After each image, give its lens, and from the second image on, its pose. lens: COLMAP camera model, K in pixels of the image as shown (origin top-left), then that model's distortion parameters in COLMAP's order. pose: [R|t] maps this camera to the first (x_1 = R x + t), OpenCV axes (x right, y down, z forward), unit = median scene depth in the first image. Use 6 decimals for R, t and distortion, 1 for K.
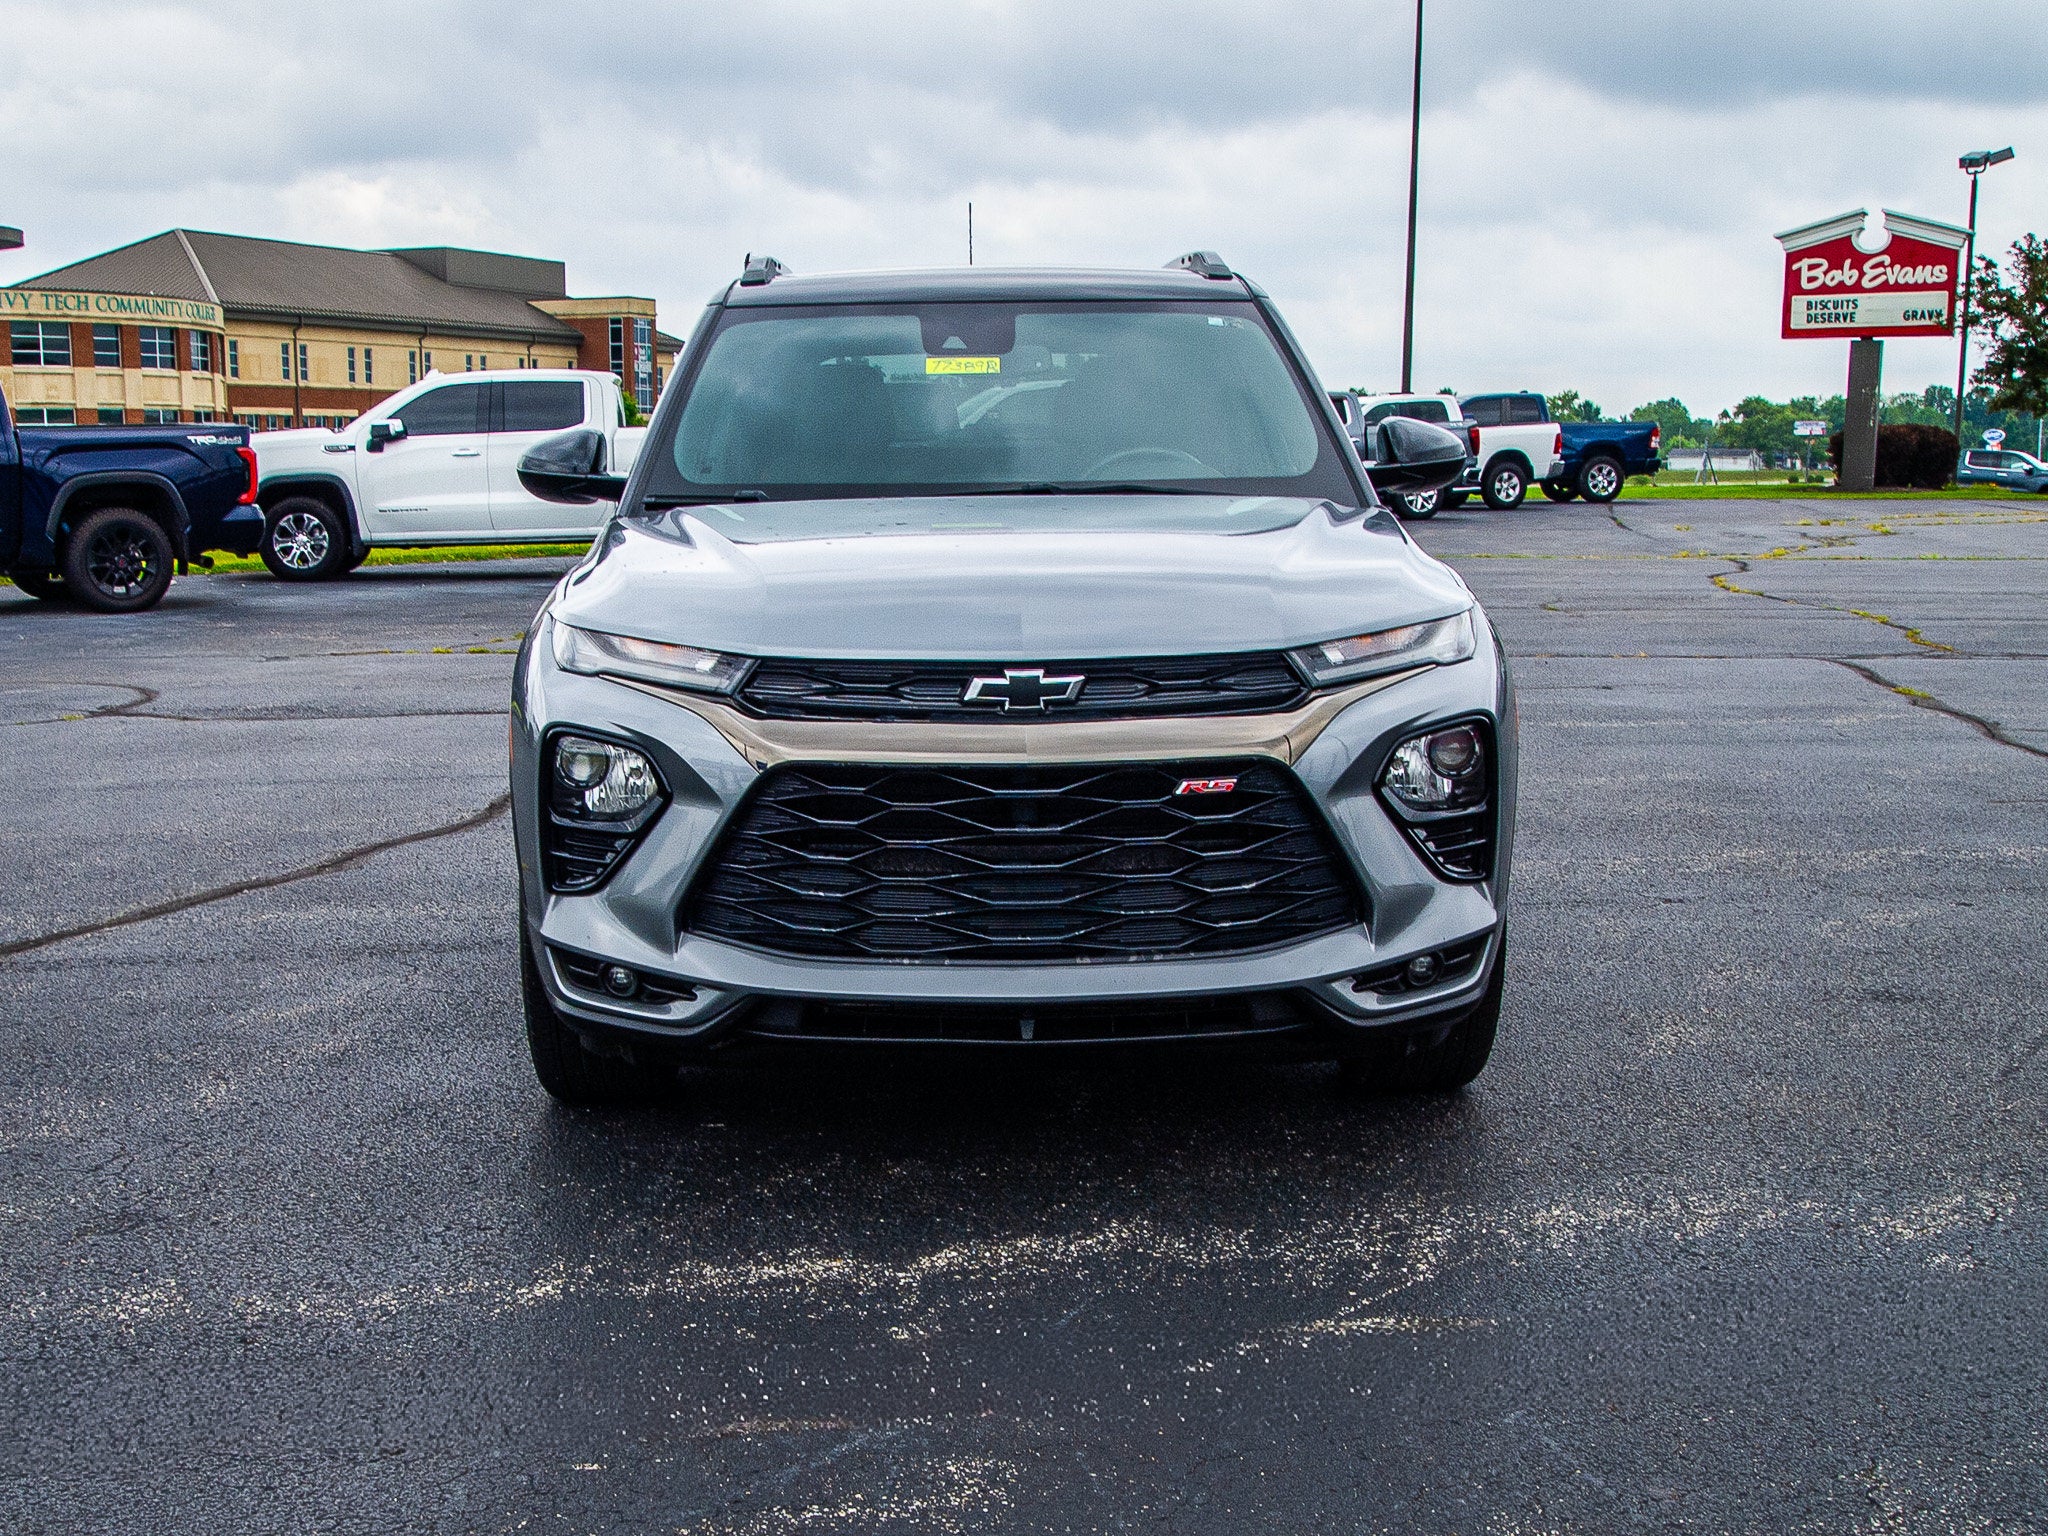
lens RADIAL K [[2467.7, 0, 1021.8], [0, 2467.7, 822.9], [0, 0, 1]] dist [-0.036426, -0.100256]
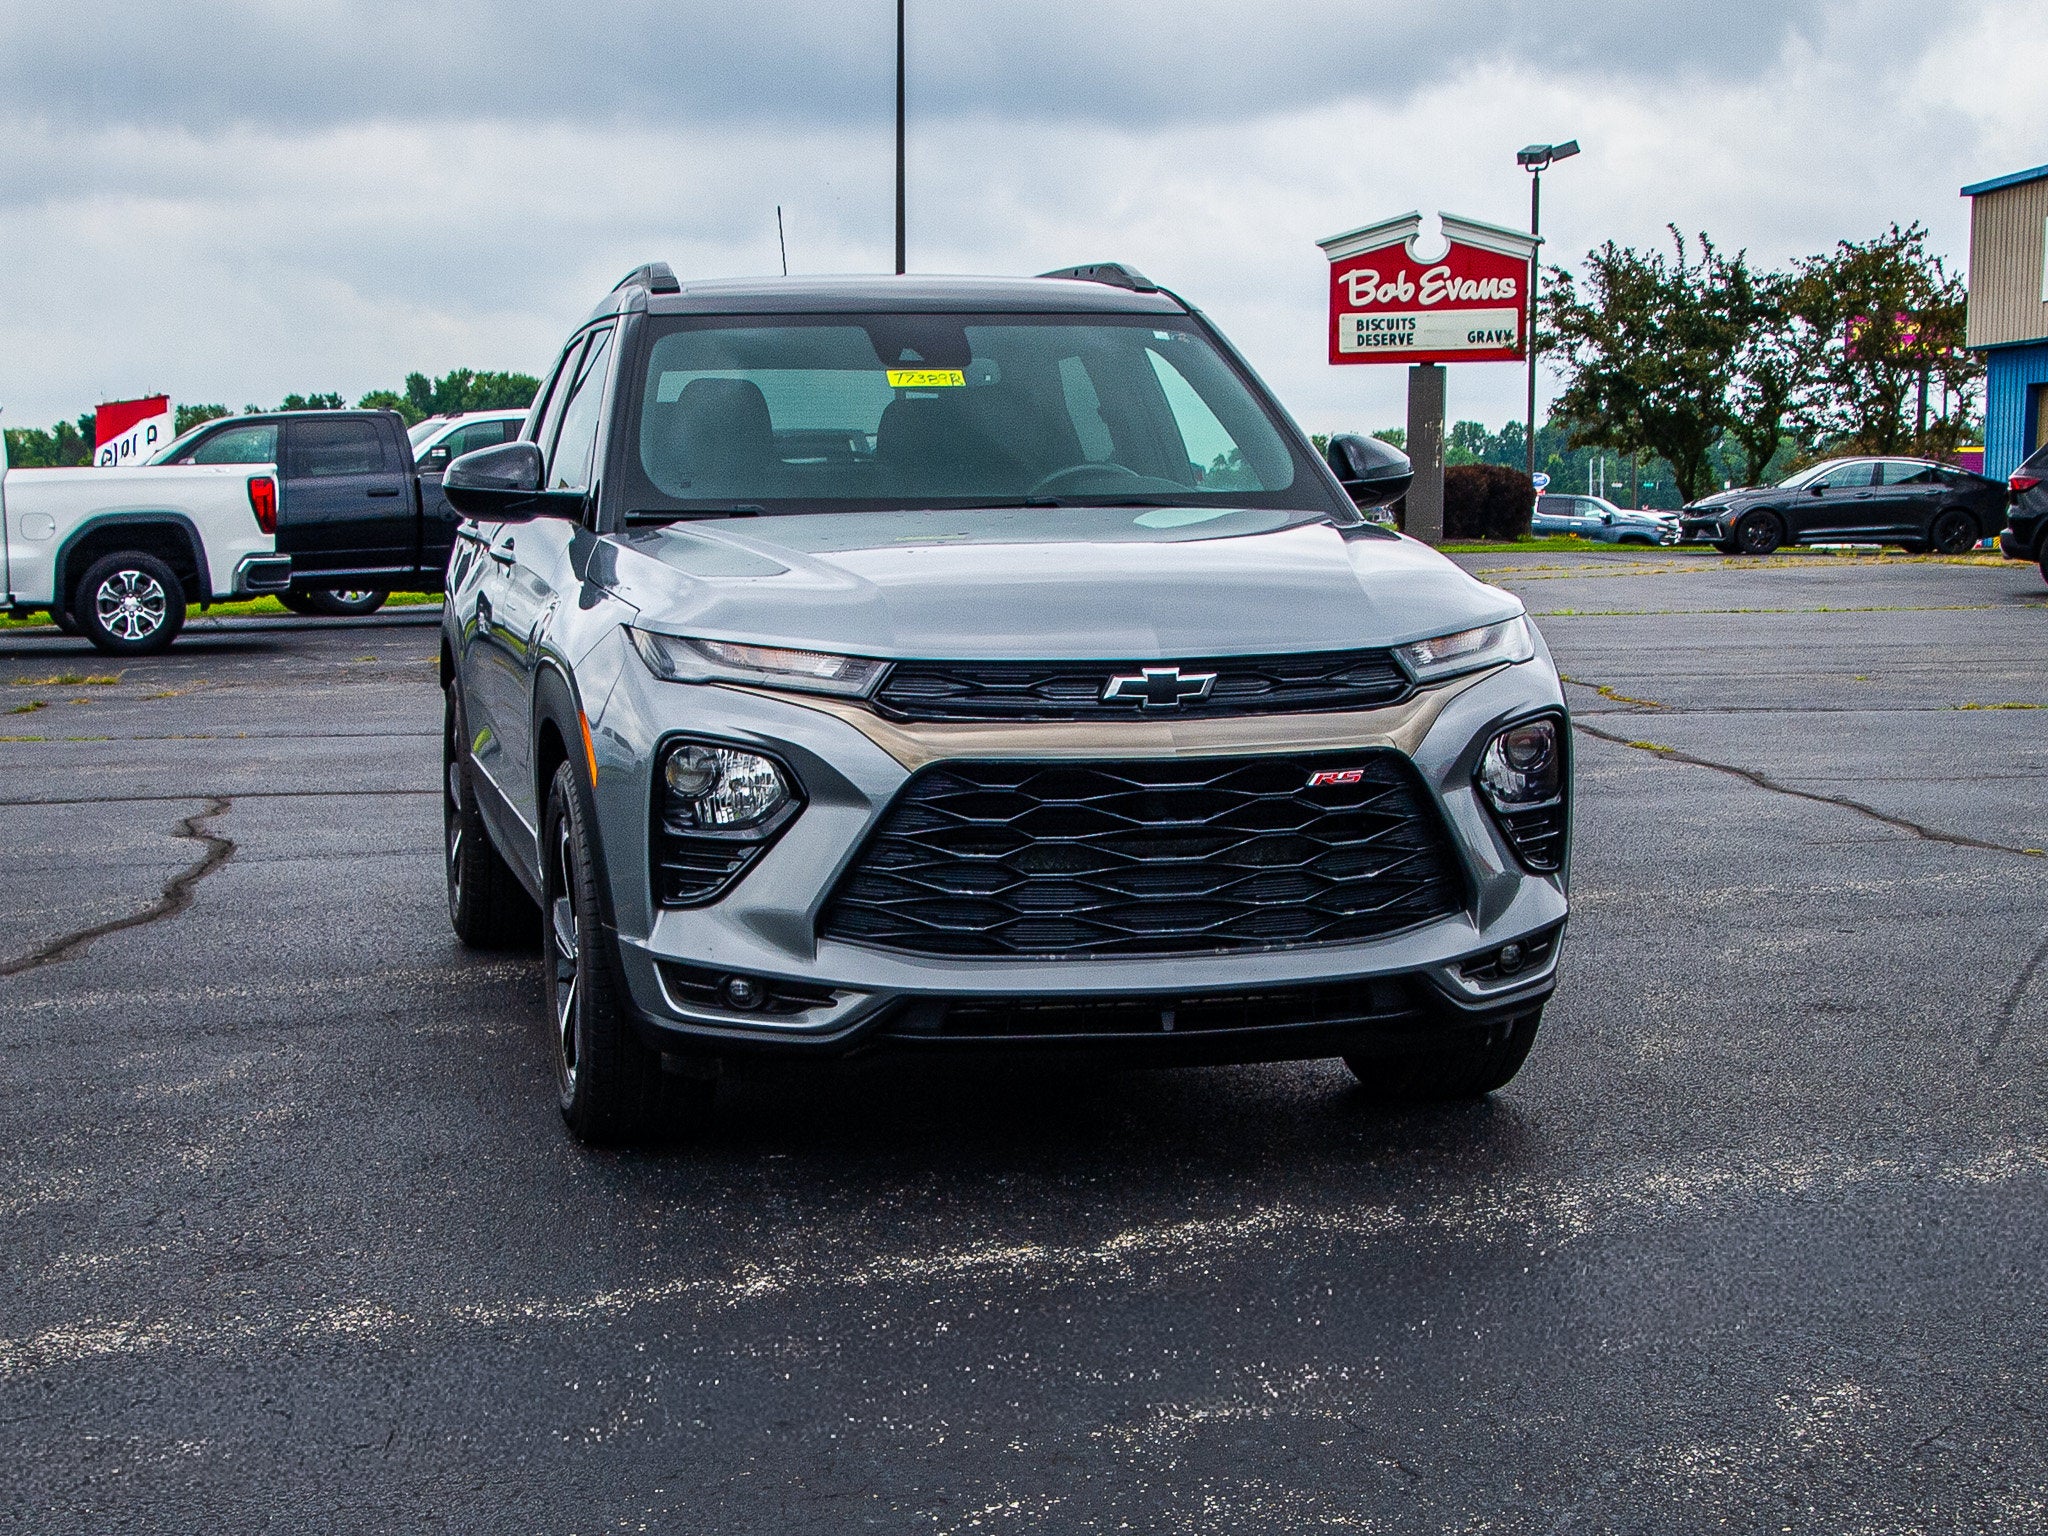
lens RADIAL K [[3088.9, 0, 1024.0], [0, 3088.9, 768.0], [0, 0, 1]] dist [-0.049491, -0.062533]
pose [[0.979780, -0.019344, 0.199141, -0.293771], [0.031973, 0.997662, -0.060398, 0.052094], [-0.197507, 0.065544, 0.978108, -0.229120]]
